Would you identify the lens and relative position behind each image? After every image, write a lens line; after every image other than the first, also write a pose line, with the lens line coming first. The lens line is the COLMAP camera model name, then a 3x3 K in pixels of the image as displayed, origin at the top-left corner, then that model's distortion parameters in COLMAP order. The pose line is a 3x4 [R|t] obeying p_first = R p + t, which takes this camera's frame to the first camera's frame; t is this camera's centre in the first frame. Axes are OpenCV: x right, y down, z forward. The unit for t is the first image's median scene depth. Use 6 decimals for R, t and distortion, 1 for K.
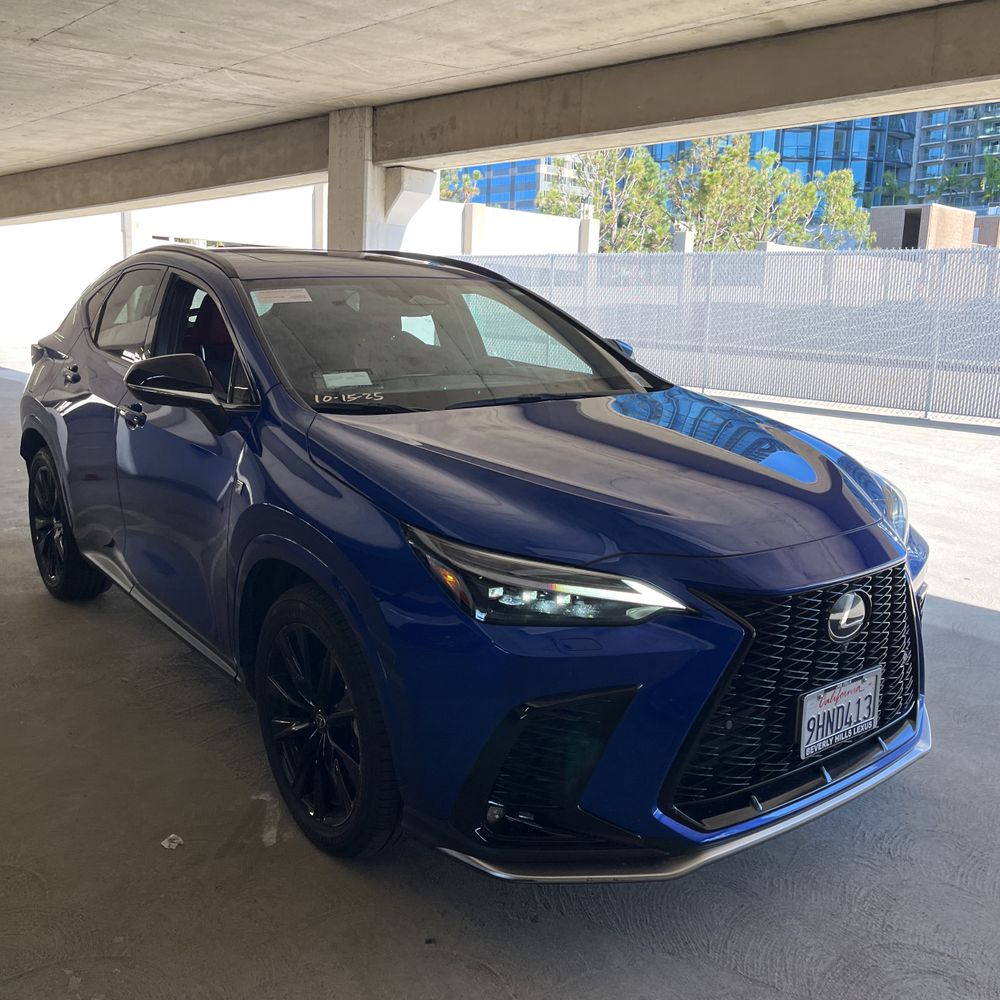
lens RADIAL K [[964.8, 0, 497.9], [0, 964.8, 496.6], [0, 0, 1]] dist [0.019469, 0.000000]
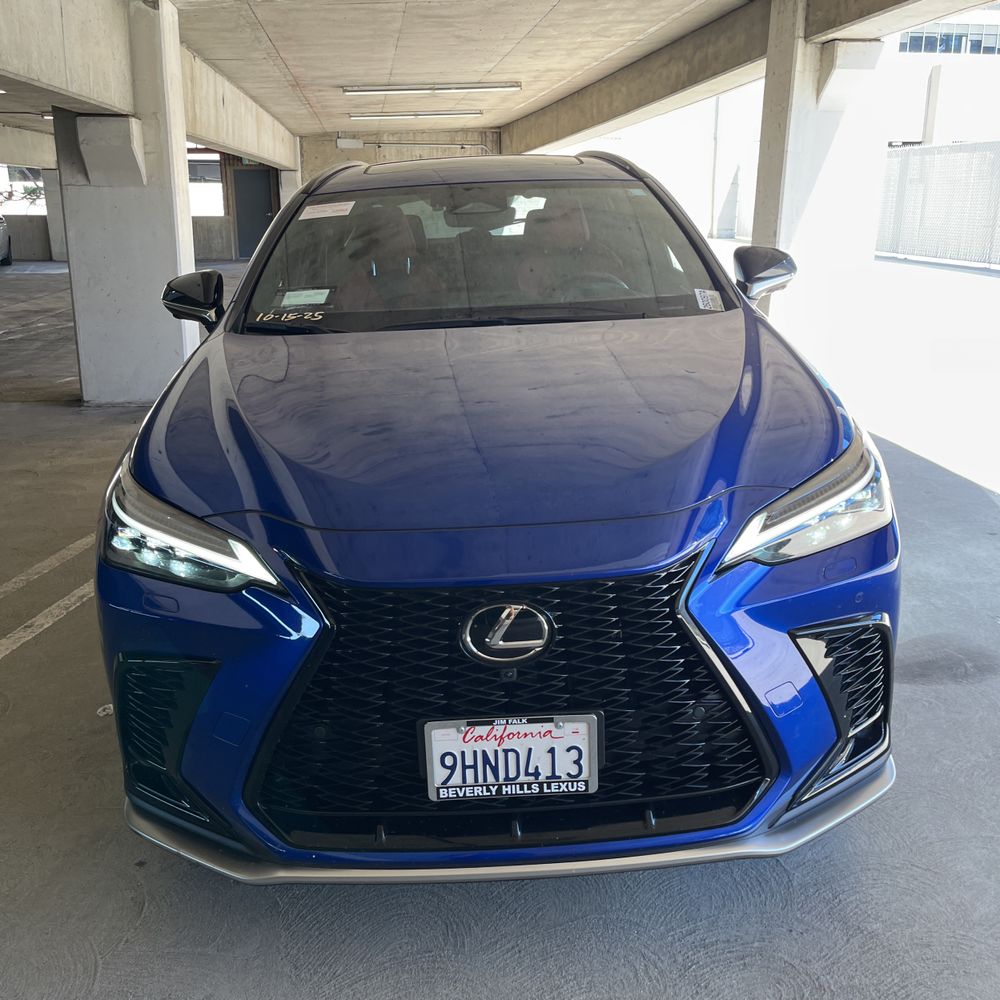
lens RADIAL K [[964.8, 0, 500.5], [0, 964.8, 504.5], [0, 0, 1]] dist [0.019469, 0.000000]
pose [[0.824908, 0.129492, -0.550234, 0.720566], [-0.074202, 0.989790, 0.121694, -0.061745], [0.560375, -0.059558, 0.826095, 0.377402]]
